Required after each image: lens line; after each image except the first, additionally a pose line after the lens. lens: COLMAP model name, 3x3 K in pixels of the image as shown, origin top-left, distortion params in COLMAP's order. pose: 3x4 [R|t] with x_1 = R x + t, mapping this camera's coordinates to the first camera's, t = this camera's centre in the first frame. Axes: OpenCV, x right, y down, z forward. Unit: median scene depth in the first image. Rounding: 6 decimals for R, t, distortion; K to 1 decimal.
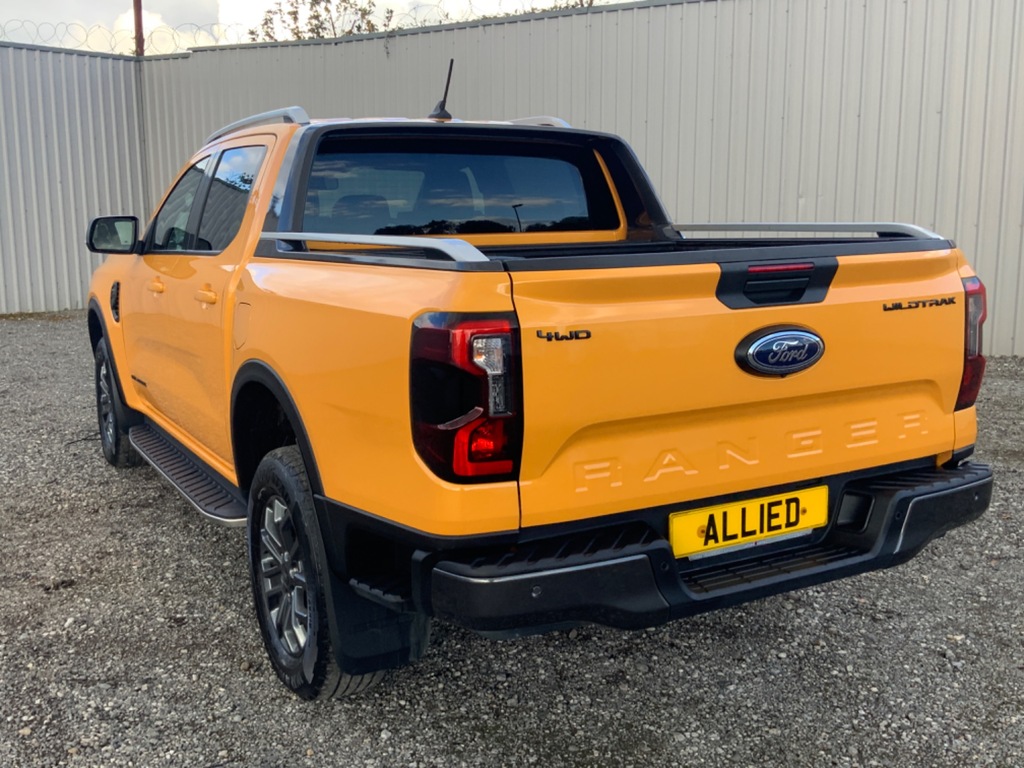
lens RADIAL K [[1028.8, 0, 512.0], [0, 1028.8, 384.0], [0, 0, 1]] dist [0.143244, -0.292804]
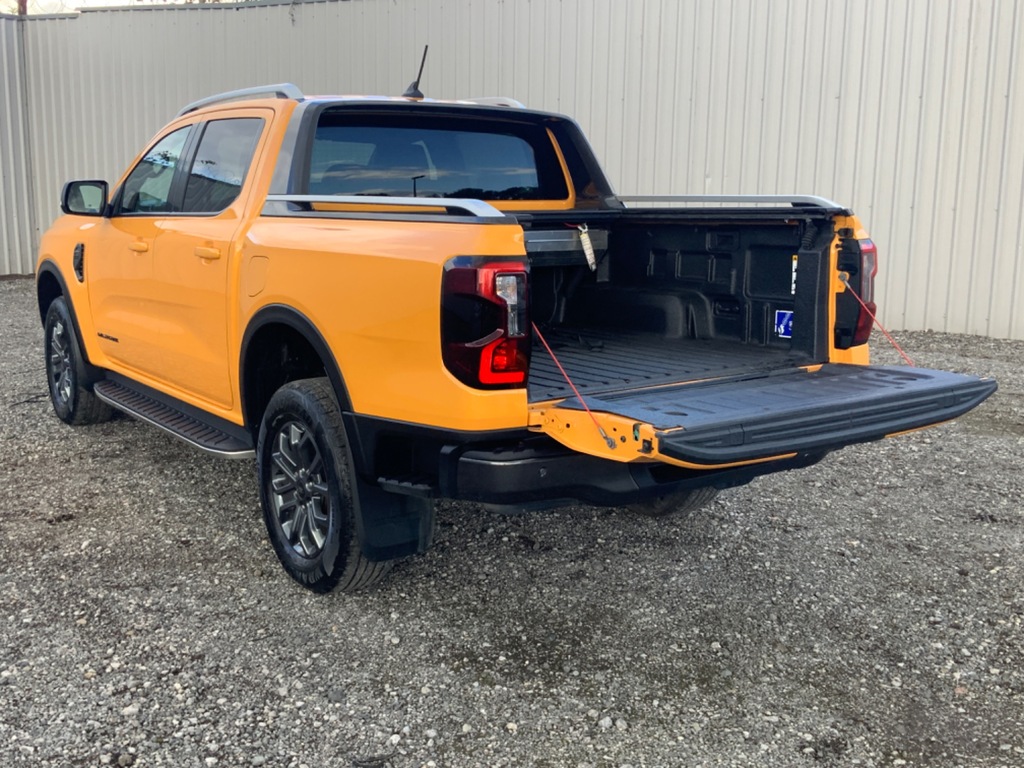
lens RADIAL K [[1089.6, 0, 512.0], [0, 1089.6, 384.0], [0, 0, 1]] dist [0.147009, -0.278954]
pose [[0.994604, -0.002683, 0.103710, -0.098728], [0.001554, 0.999939, 0.010971, 0.047056], [-0.103733, -0.010751, 0.994547, -0.225025]]
